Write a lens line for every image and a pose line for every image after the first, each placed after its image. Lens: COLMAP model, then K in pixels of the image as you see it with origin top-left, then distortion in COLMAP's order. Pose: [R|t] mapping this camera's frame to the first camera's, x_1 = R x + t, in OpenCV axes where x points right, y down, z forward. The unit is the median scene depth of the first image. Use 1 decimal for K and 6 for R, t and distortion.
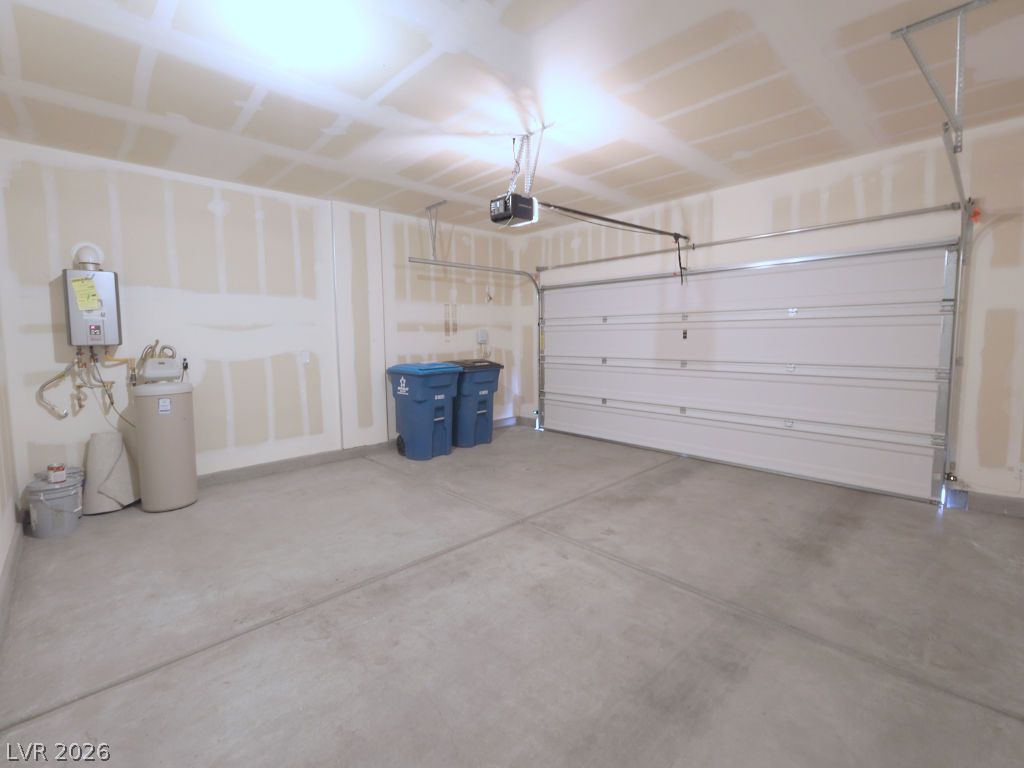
lens RADIAL K [[458.9, 0, 510.2], [0, 458.9, 377.6], [0, 0, 1]] dist [-0.001149, 0.000522]
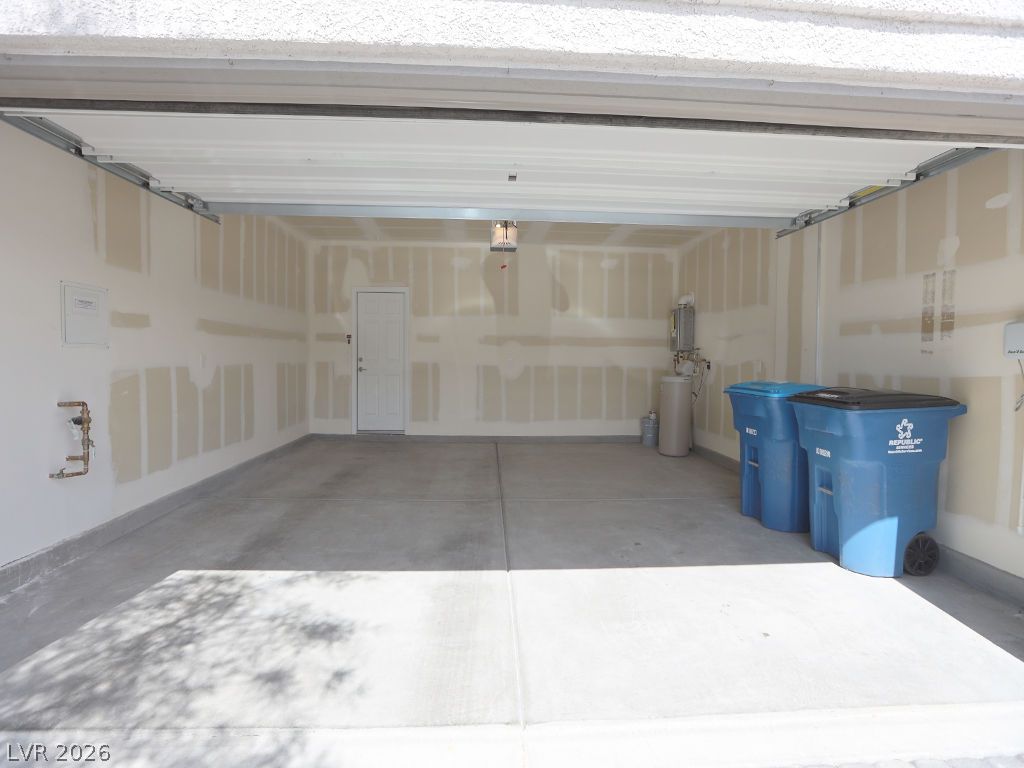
lens RADIAL K [[472.6, 0, 503.6], [0, 472.6, 379.6], [0, 0, 1]] dist [-0.057145, 0.018463]
pose [[-0.664259, 0.042638, -0.746286, 0.764754], [-0.071387, 0.990190, 0.120113, -0.114464], [0.744086, 0.133062, -0.654699, 1.479017]]
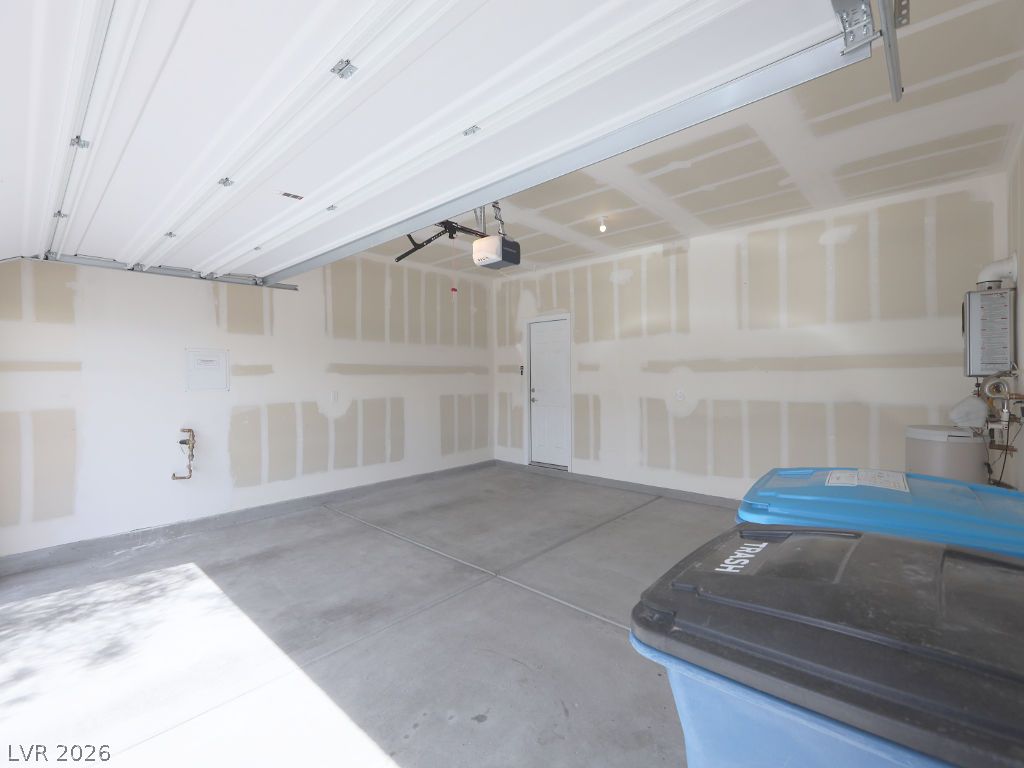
lens RADIAL K [[455.5, 0, 504.4], [0, 455.5, 380.9], [0, 0, 1]] dist [0.002095, 0.000759]
pose [[-0.998420, 0.025654, -0.049988, 0.036376], [0.020376, 0.994433, 0.103378, -0.150145], [0.052362, 0.102196, -0.993385, 1.593925]]
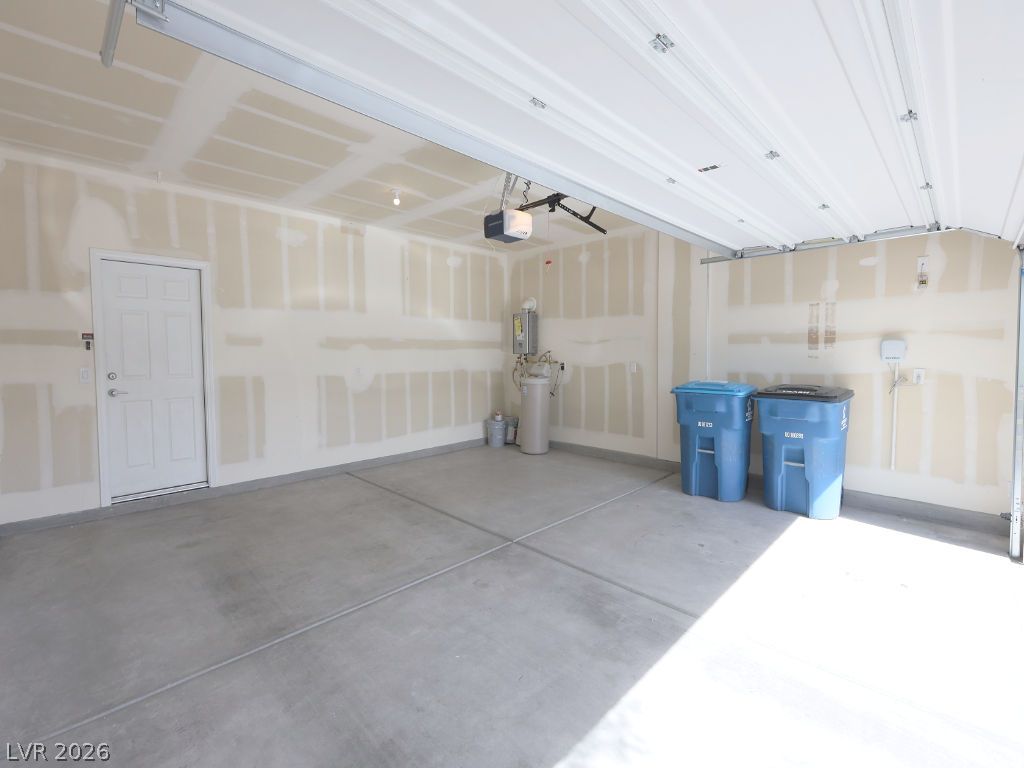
lens RADIAL K [[458.9, 0, 510.2], [0, 458.9, 377.6], [0, 0, 1]] dist [-0.001149, 0.000522]
pose [[0.022218, 0.067420, -0.997477, 0.819396], [-0.088577, 0.993933, 0.065207, -0.079770], [0.995822, 0.086905, 0.028055, 0.791387]]
